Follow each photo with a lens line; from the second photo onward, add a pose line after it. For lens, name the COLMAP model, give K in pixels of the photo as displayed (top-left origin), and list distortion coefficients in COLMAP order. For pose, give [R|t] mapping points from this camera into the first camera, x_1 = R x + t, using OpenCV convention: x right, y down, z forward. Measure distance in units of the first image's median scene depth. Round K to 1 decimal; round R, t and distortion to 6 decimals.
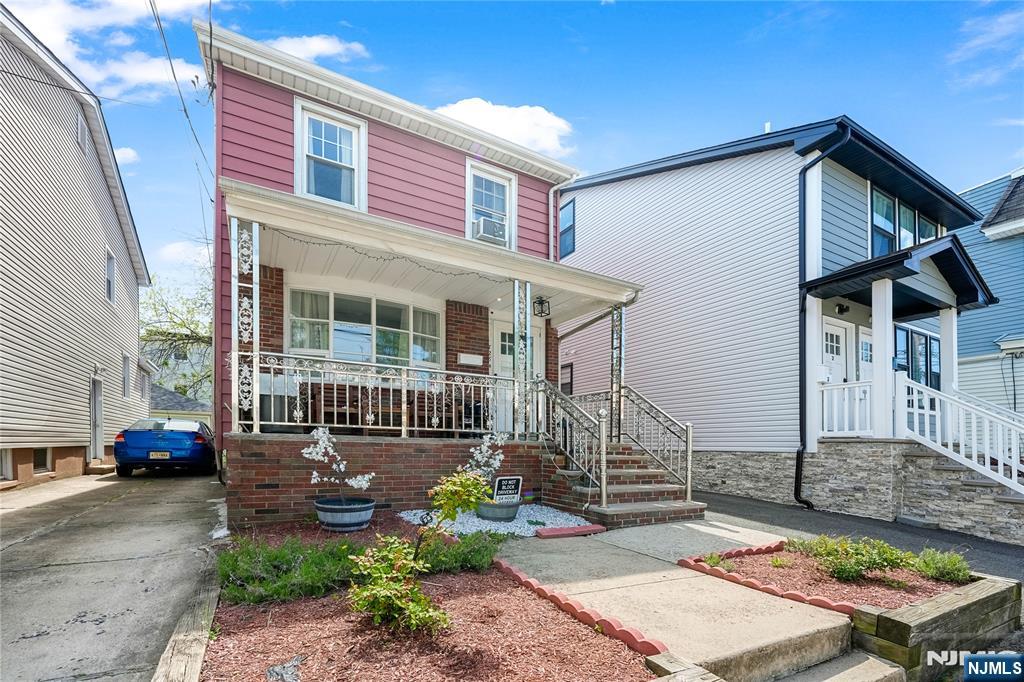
lens RADIAL K [[430.8, 0, 493.4], [0, 430.8, 346.4], [0, 0, 1]] dist [-0.008903, -0.000407]
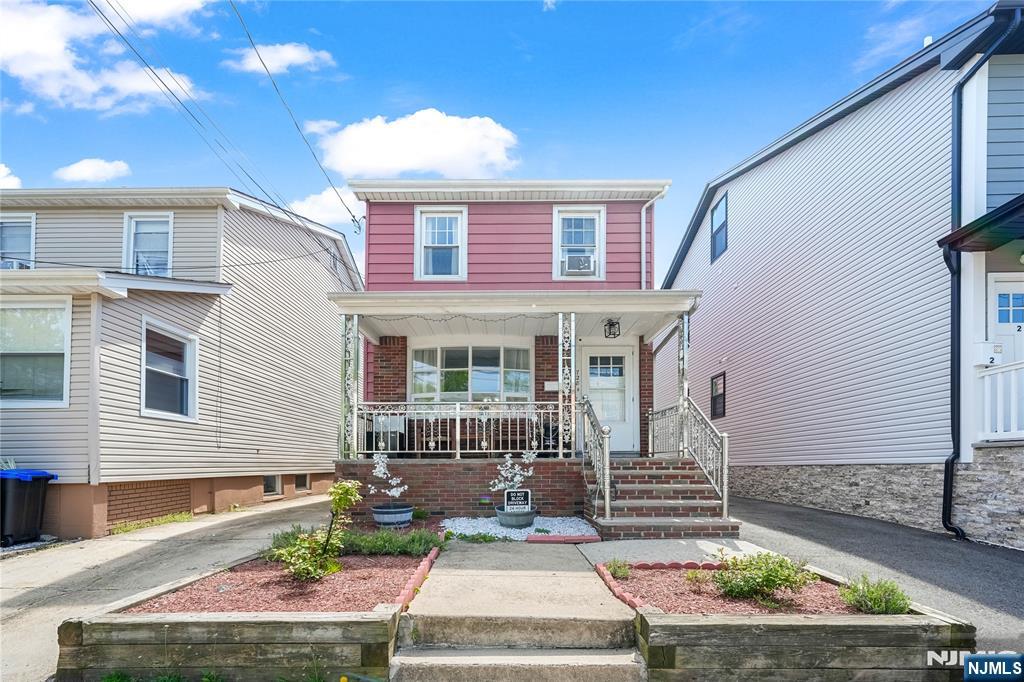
lens RADIAL K [[425.4, 0, 514.4], [0, 425.4, 338.9], [0, 0, 1]] dist [0.001452, 0.000570]
pose [[0.876533, -0.160998, -0.453617, 0.441825], [0.128397, 0.986462, -0.102012, 0.009022], [0.463900, 0.031174, 0.885339, -0.036262]]
